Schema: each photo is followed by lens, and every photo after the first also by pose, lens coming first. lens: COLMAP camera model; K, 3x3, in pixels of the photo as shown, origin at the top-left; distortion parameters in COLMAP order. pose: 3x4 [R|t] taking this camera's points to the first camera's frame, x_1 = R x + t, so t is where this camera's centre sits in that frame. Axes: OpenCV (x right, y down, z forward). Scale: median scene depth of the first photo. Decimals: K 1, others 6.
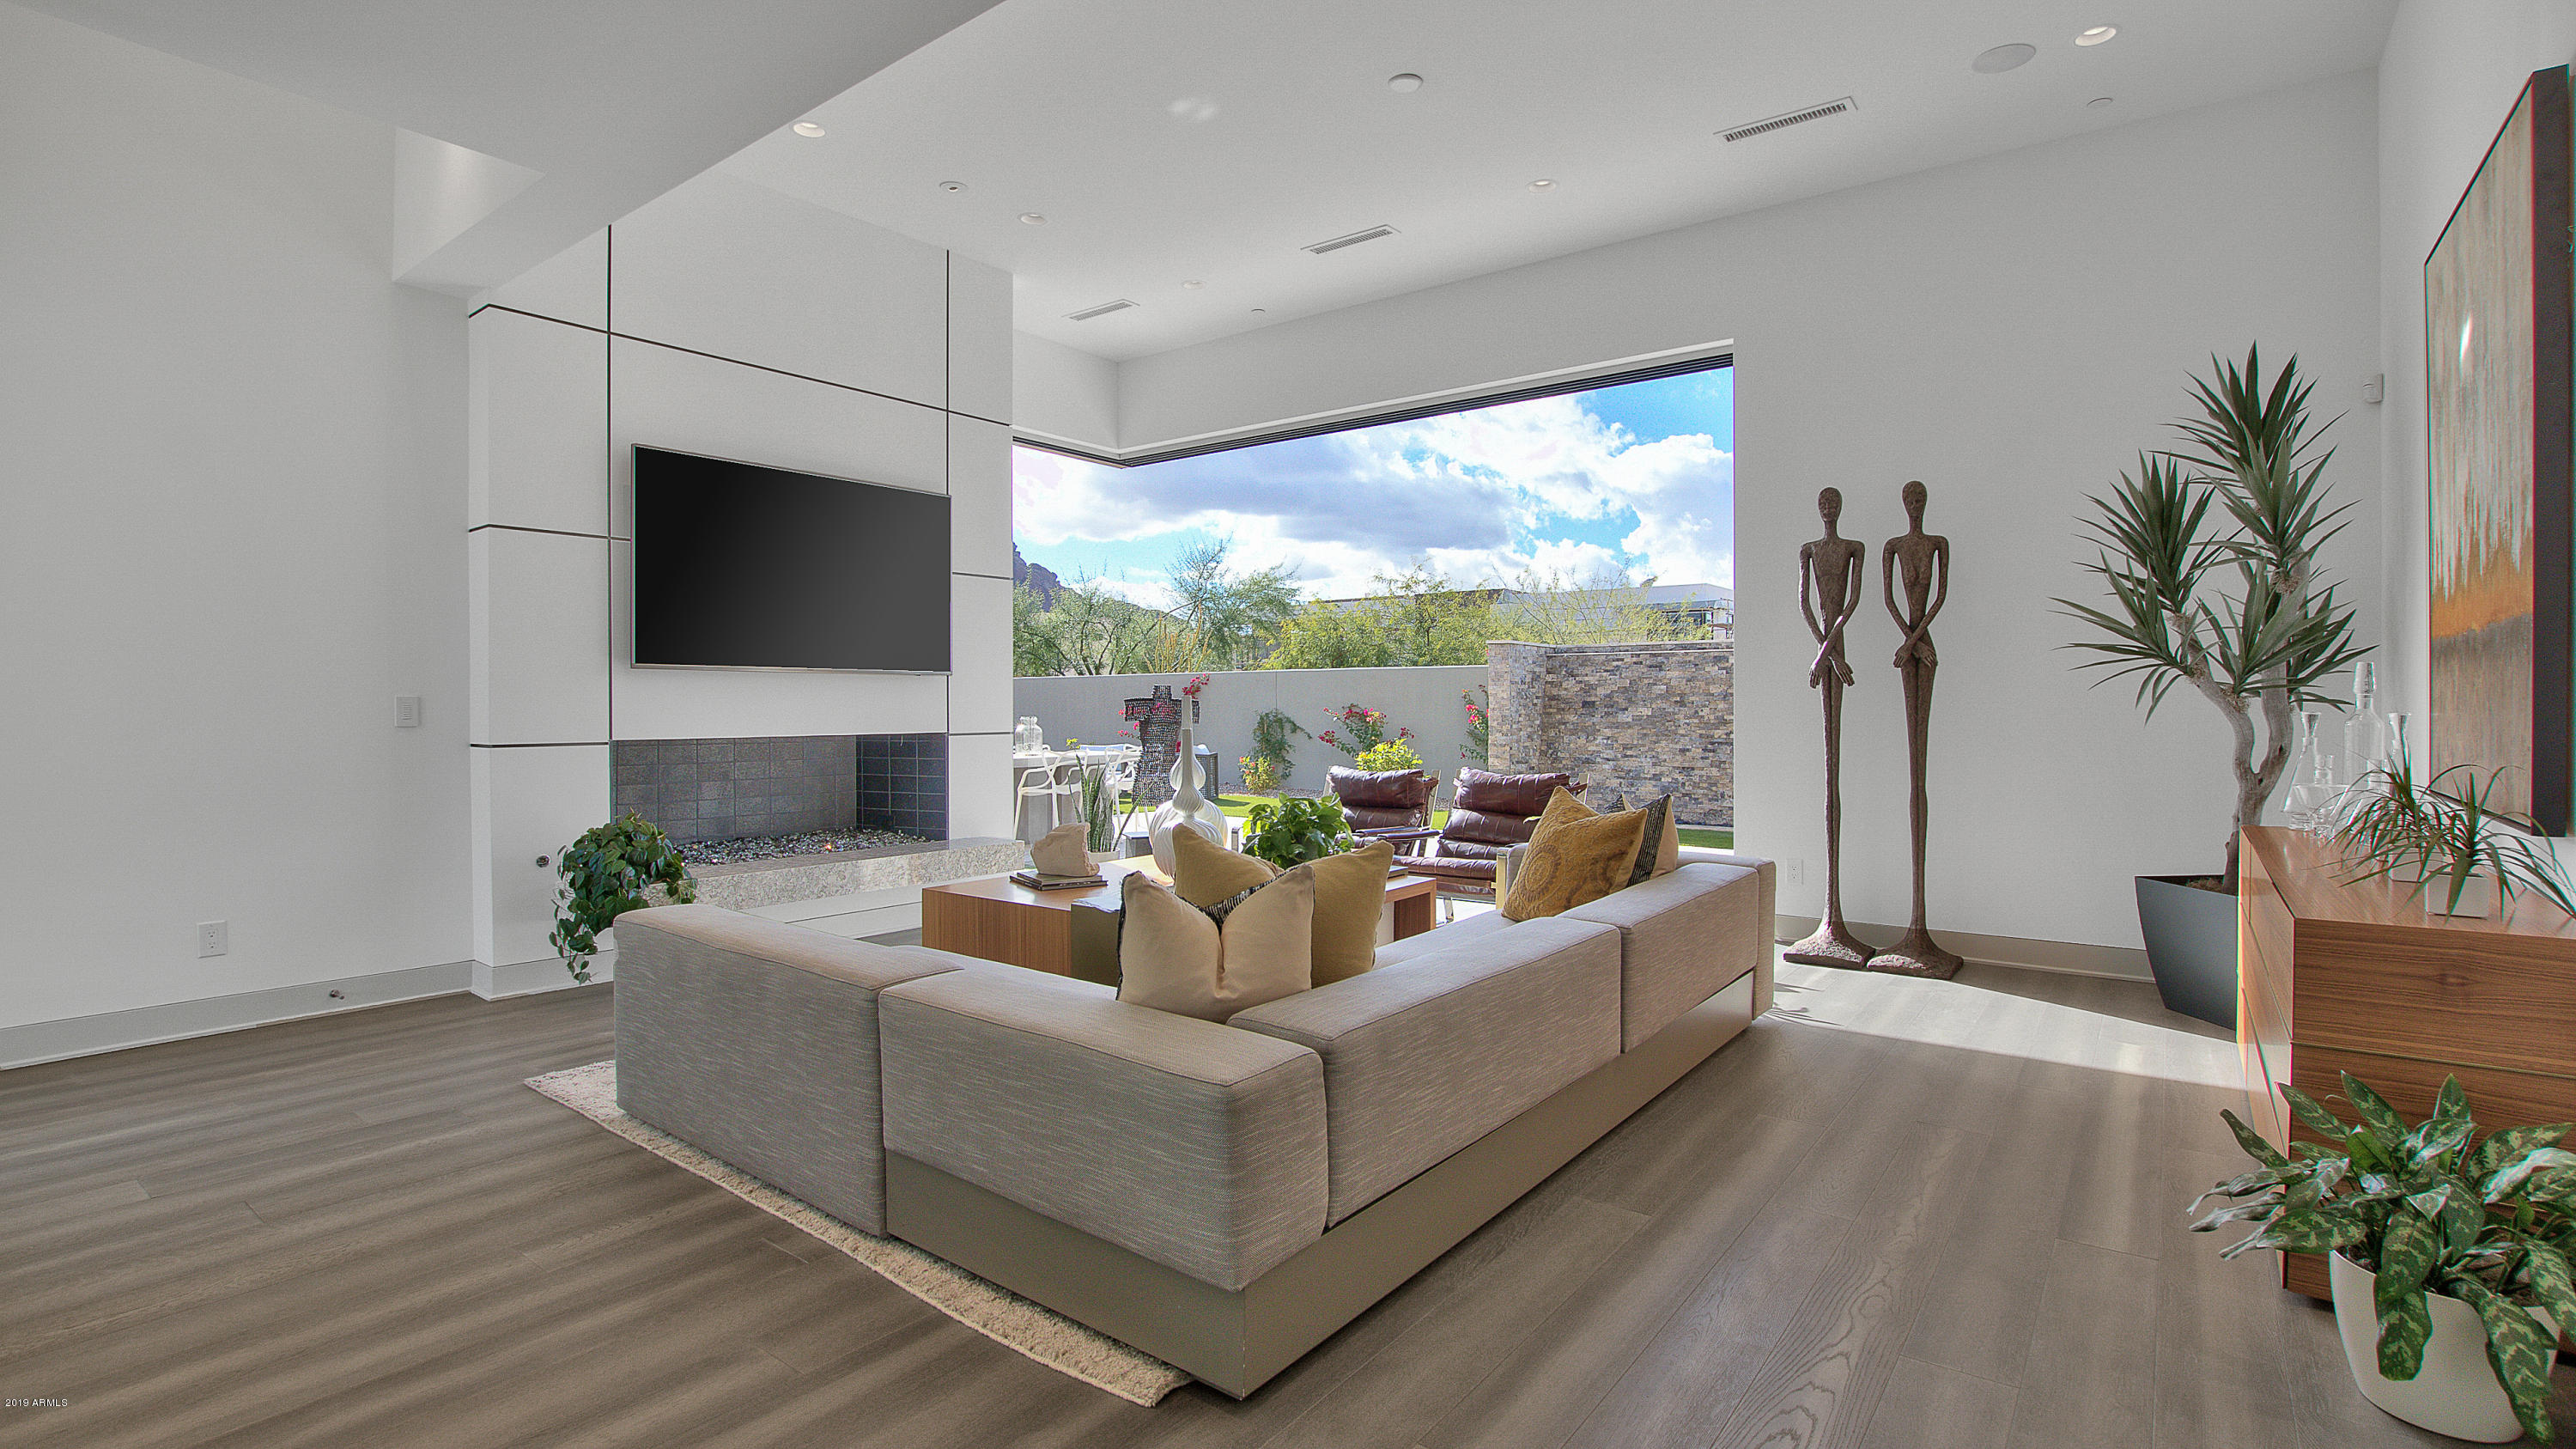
lens RADIAL K [[1203.3, 0, 1288.0], [0, 1203.3, 724.5], [0, 0, 1]] dist [-0.021555, -0.000134]
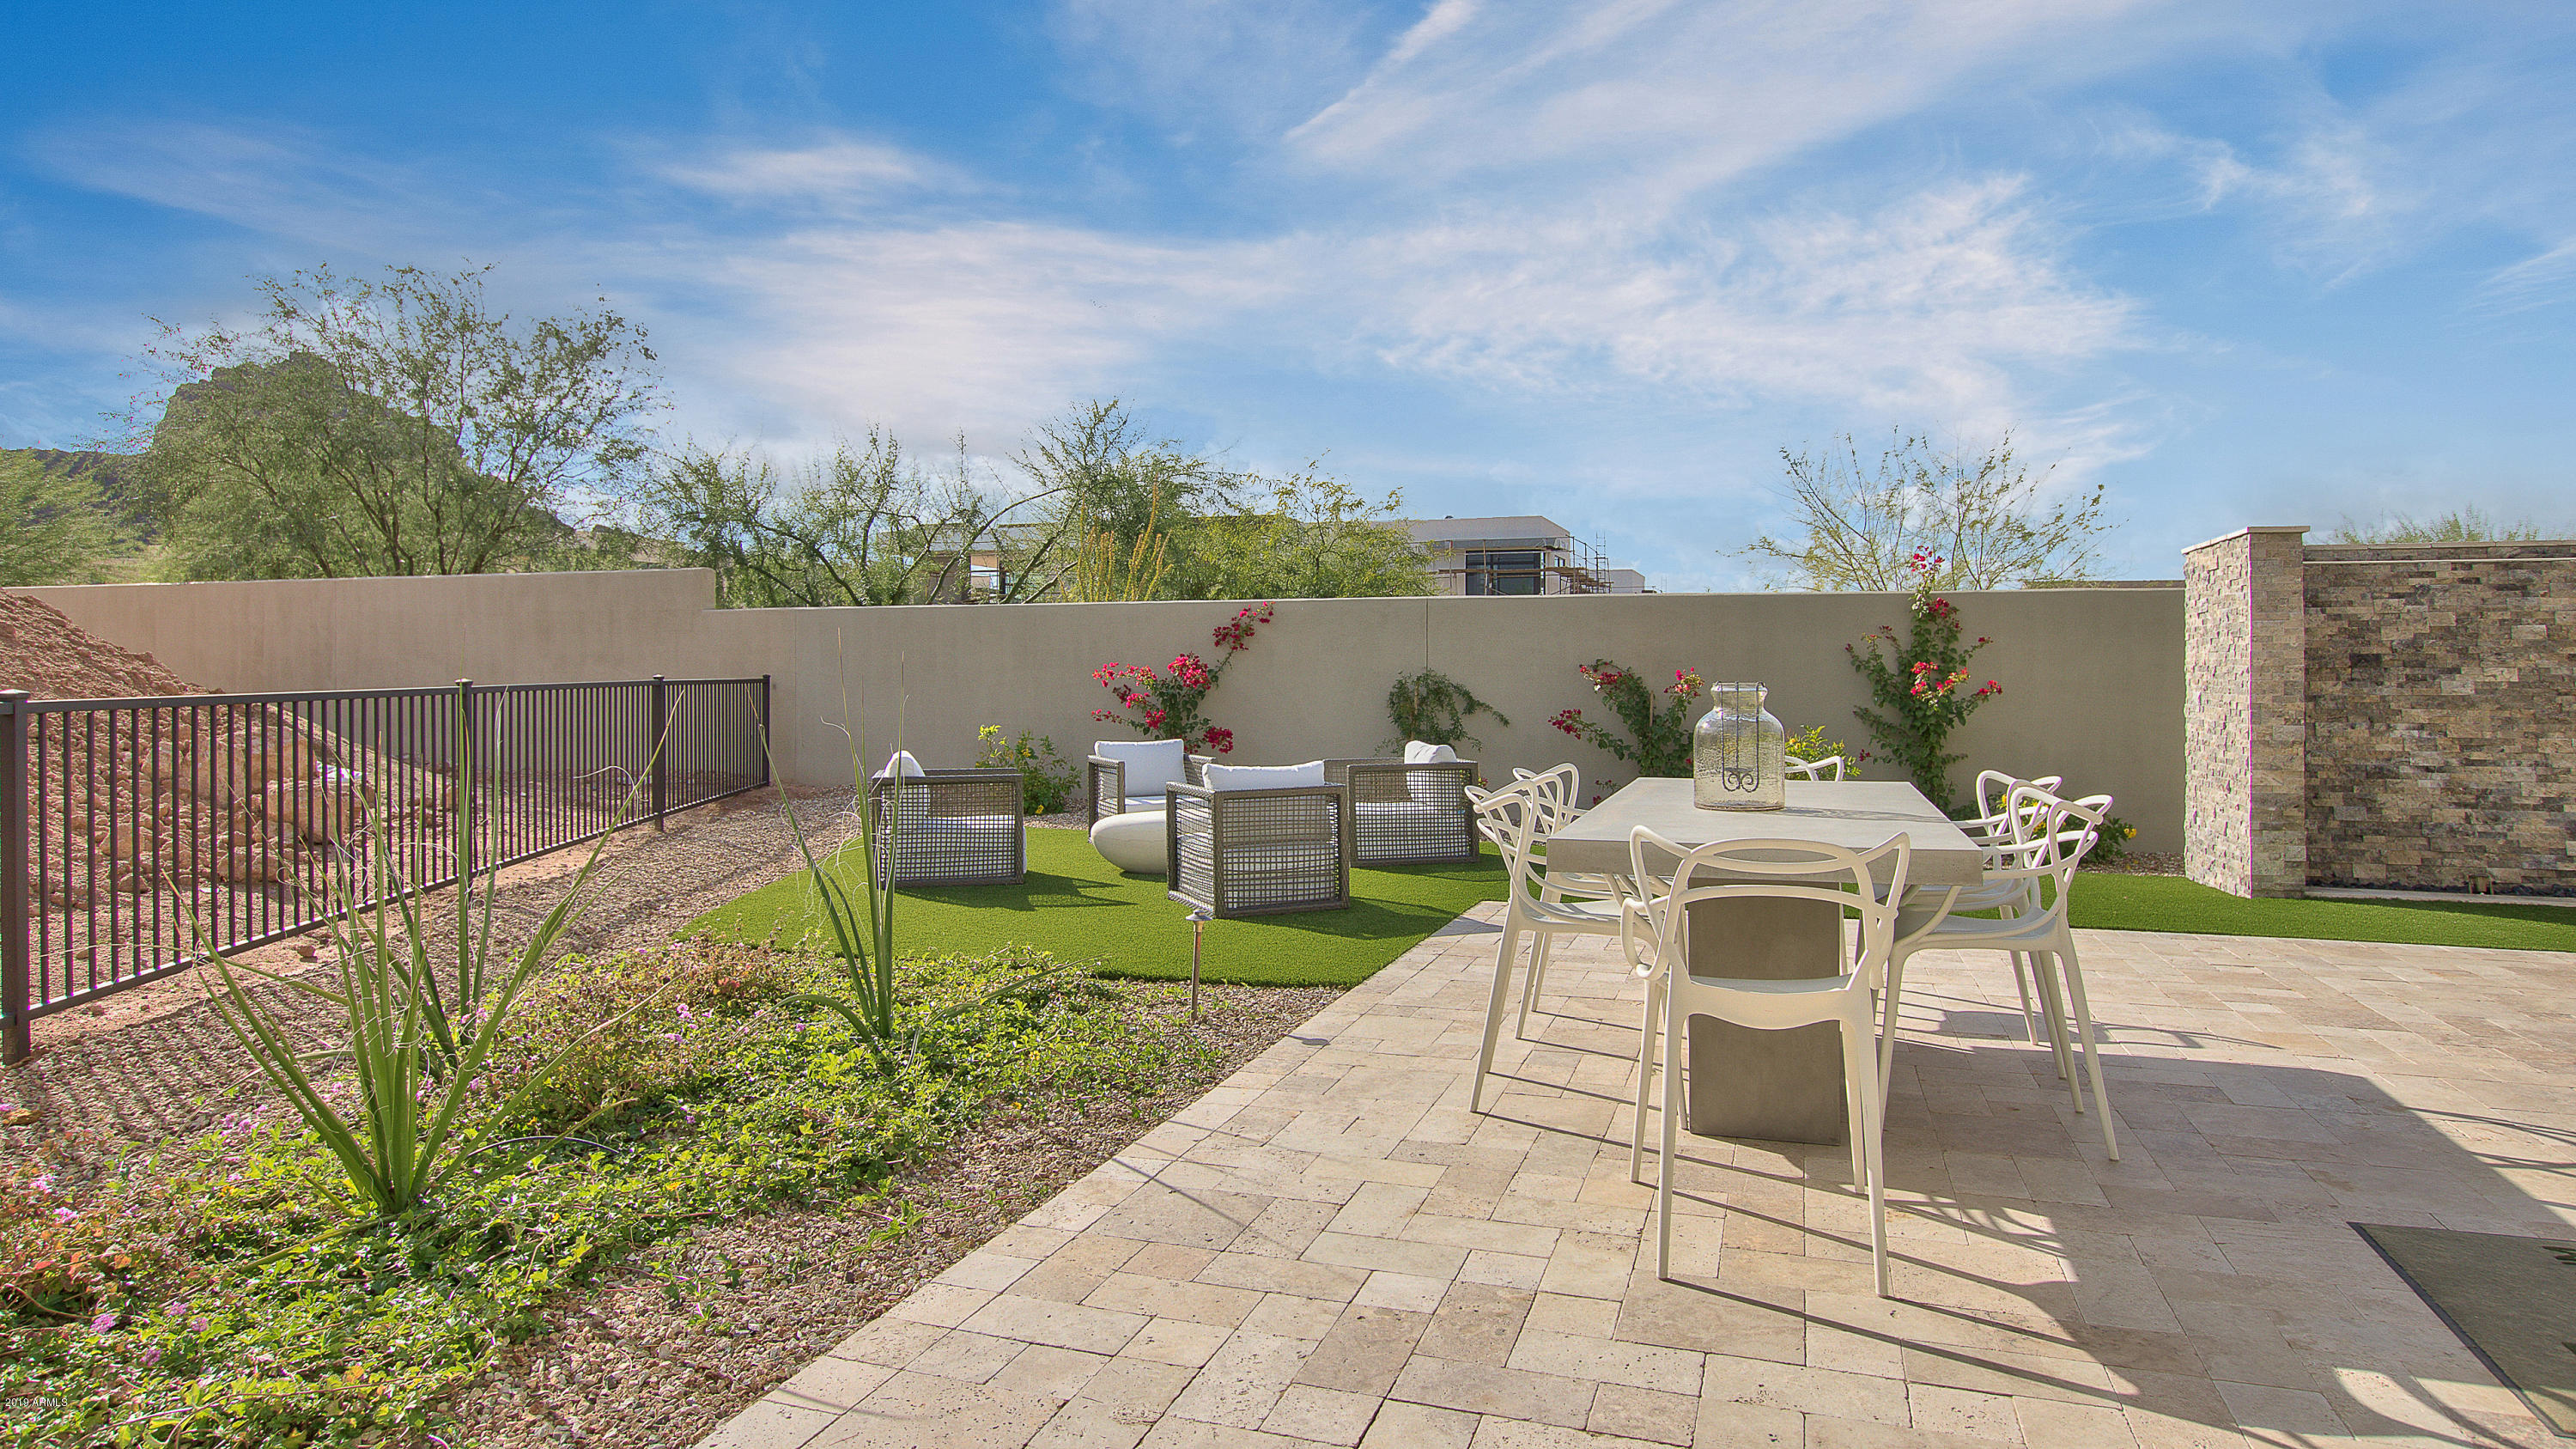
lens RADIAL K [[1414.4, 0, 1288.0], [0, 1414.4, 724.5], [0, 0, 1]] dist [-0.000820, -0.000134]
pose [[0.950942, -0.006711, 0.309298, -0.376727], [-0.000395, 0.999738, 0.022905, -0.003320], [-0.309370, -0.021903, 0.950689, 0.581360]]
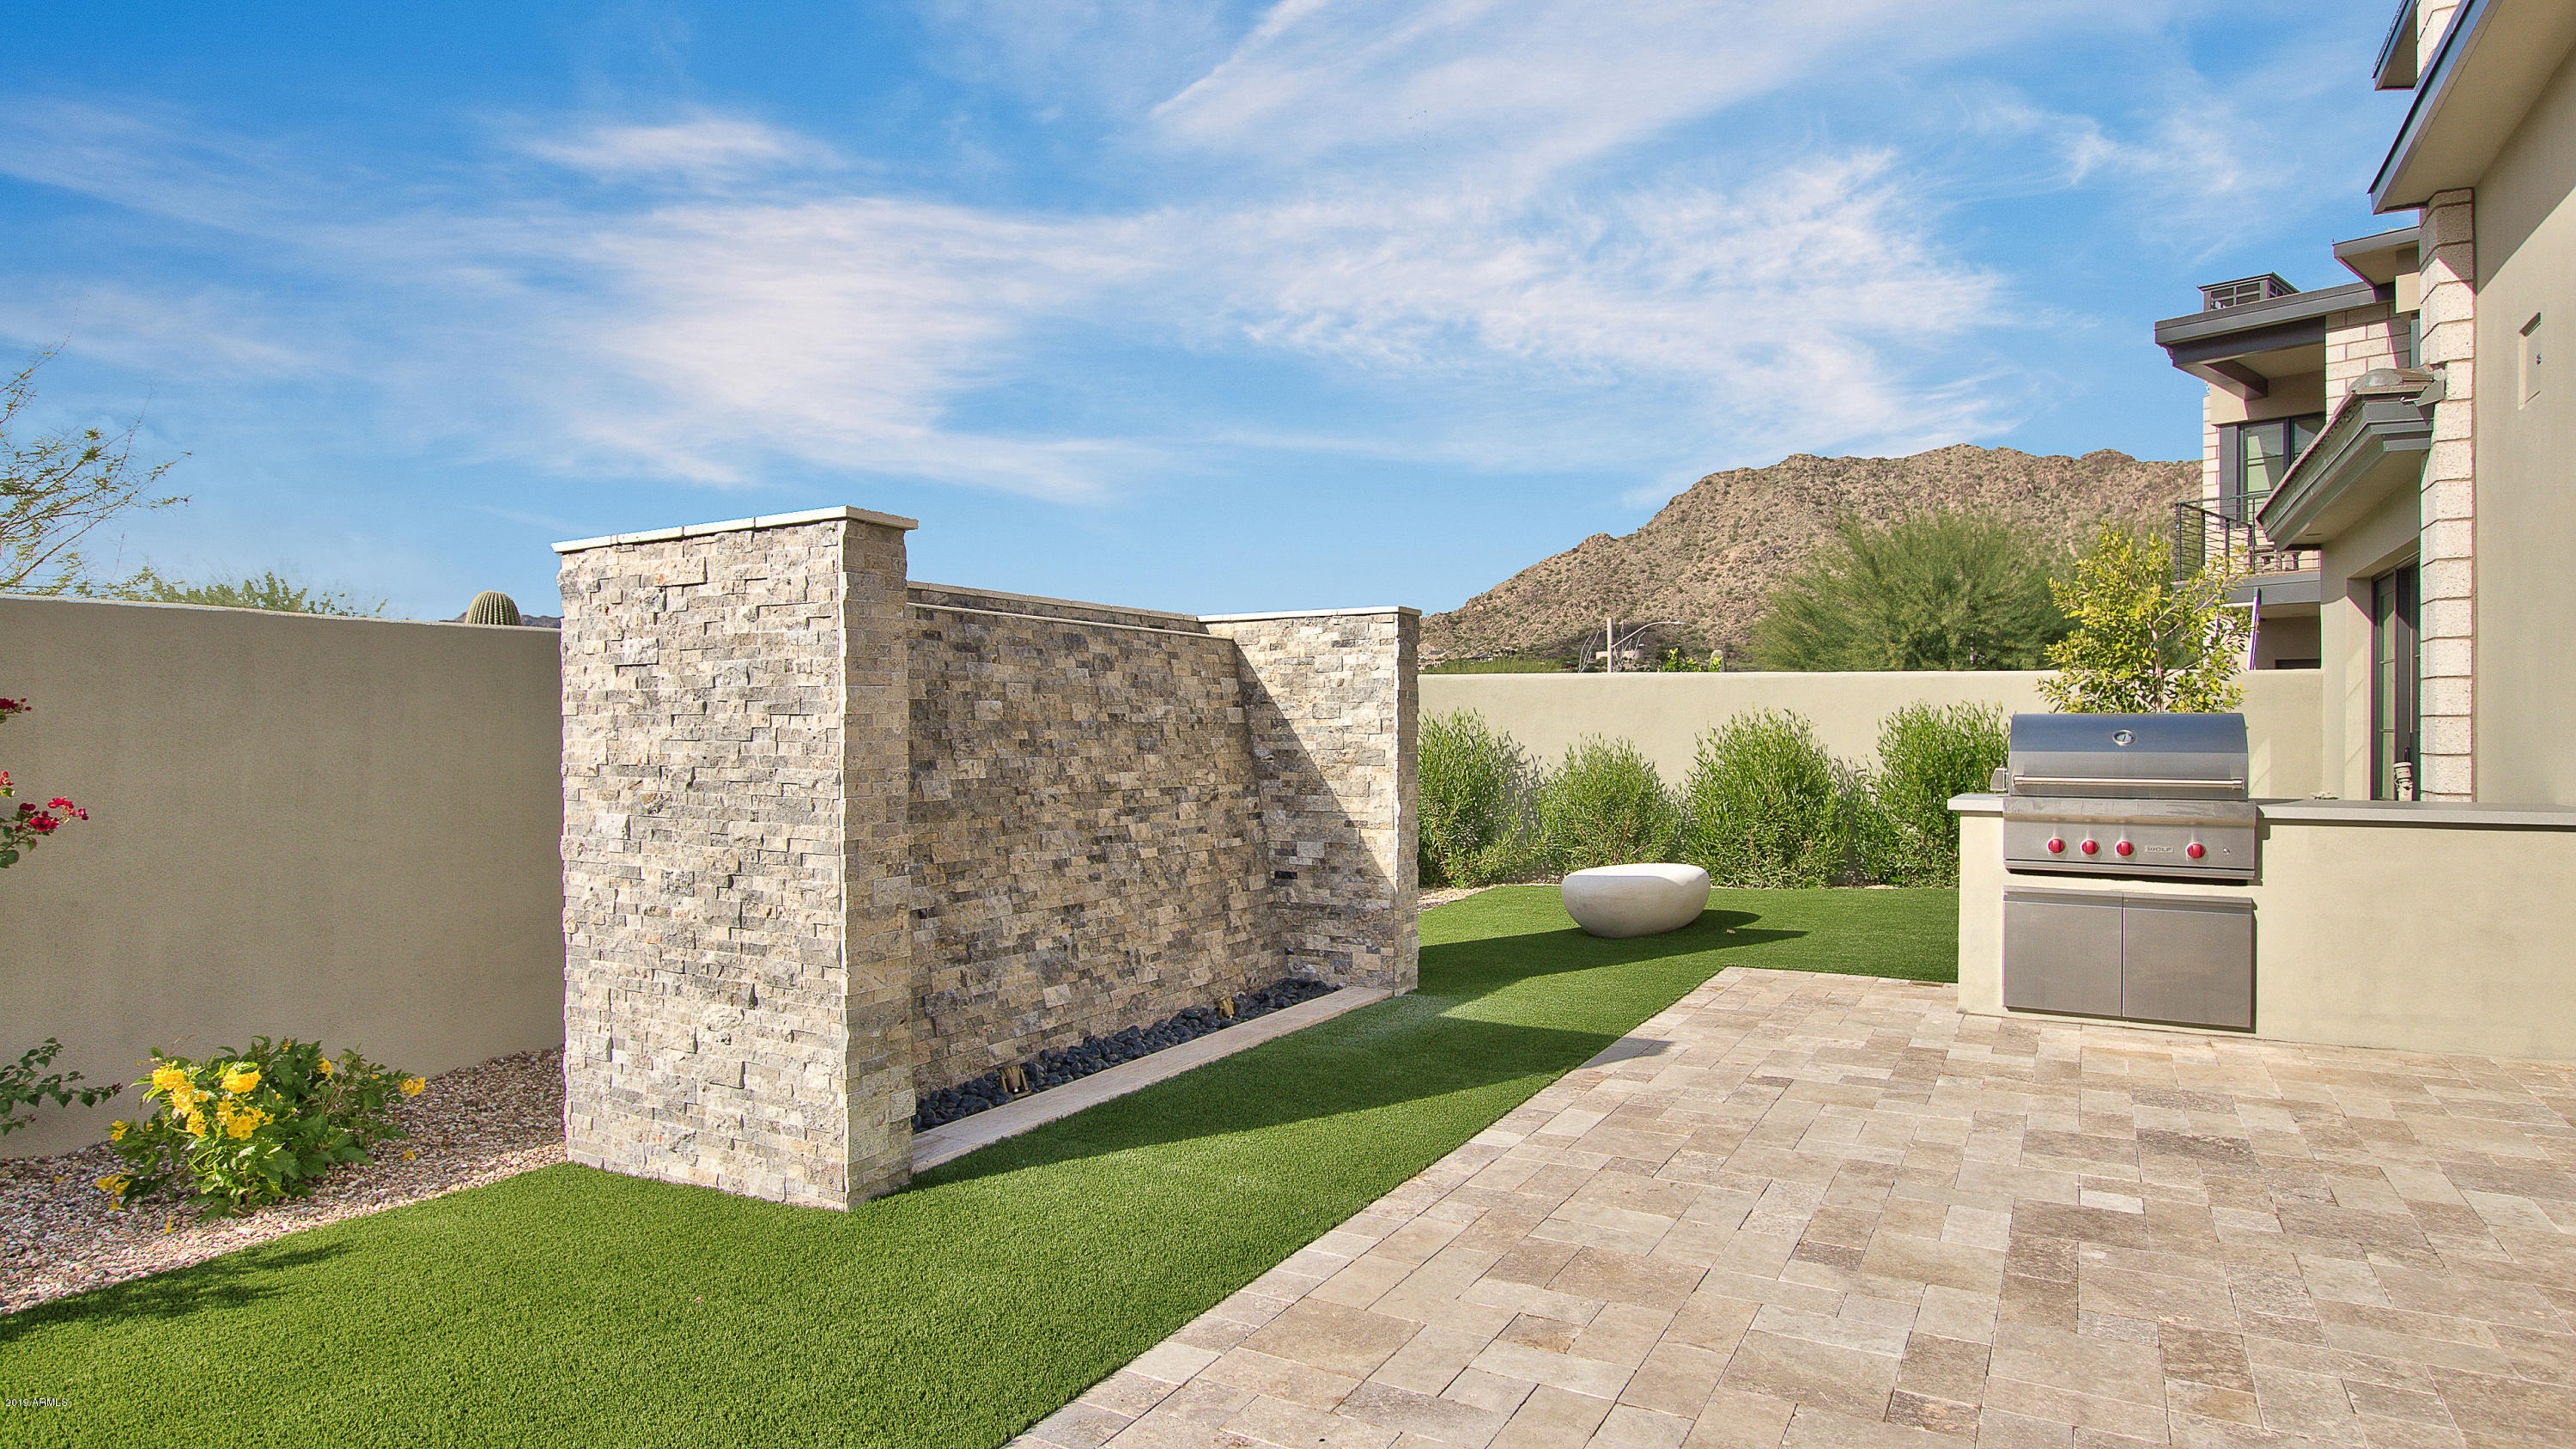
lens RADIAL K [[1414.4, 0, 1288.0], [0, 1414.4, 724.5], [0, 0, 1]] dist [-0.000820, -0.000134]
pose [[-0.128311, 0.005485, 0.991719, -0.141769], [0.016225, 0.999862, -0.003431, -0.021272], [-0.991601, 0.015651, -0.128382, 0.948499]]
